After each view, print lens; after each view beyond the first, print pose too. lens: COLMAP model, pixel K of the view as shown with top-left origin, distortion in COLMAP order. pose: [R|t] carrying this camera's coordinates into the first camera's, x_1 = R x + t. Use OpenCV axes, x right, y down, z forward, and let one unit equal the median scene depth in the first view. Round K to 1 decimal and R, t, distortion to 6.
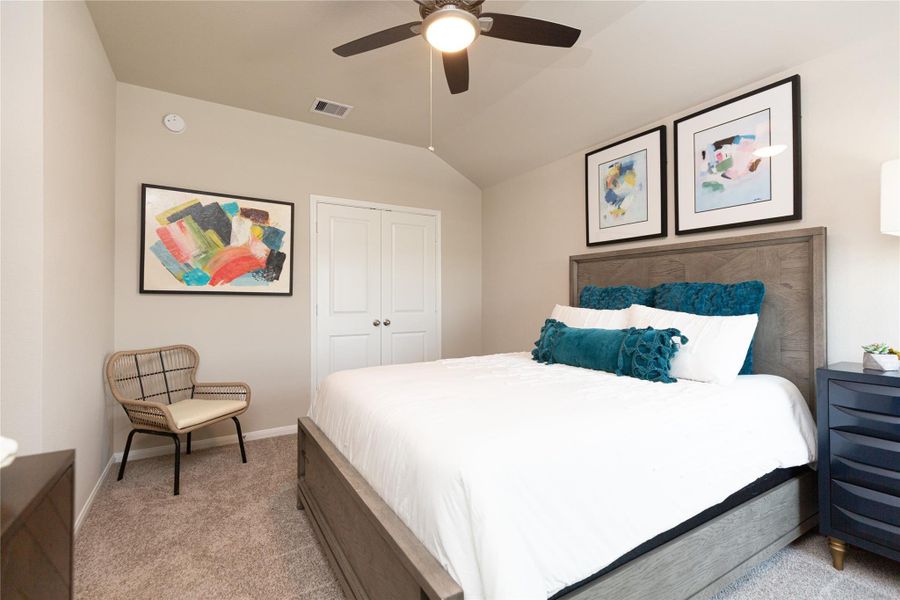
lens RADIAL K [[403.5, 0, 446.7], [0, 403.5, 295.5], [0, 0, 1]] dist [0.015539, -0.002053]
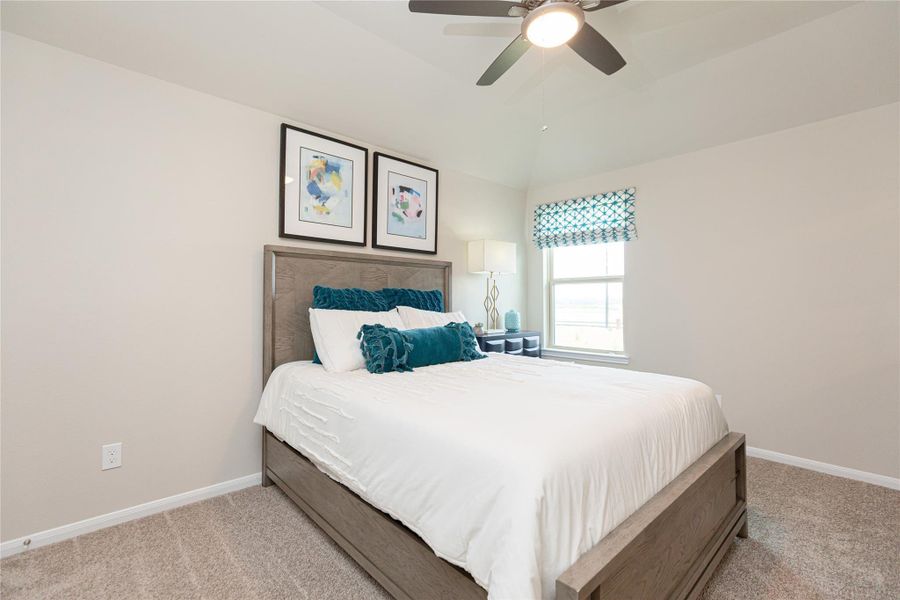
lens RADIAL K [[403.5, 0, 445.6], [0, 403.5, 299.3], [0, 0, 1]] dist [0.015539, -0.002053]
pose [[-0.191260, 0.007963, 0.981507, -0.609538], [-0.009417, 0.999906, -0.009948, 0.011799], [-0.981494, -0.011145, -0.191167, 0.978962]]
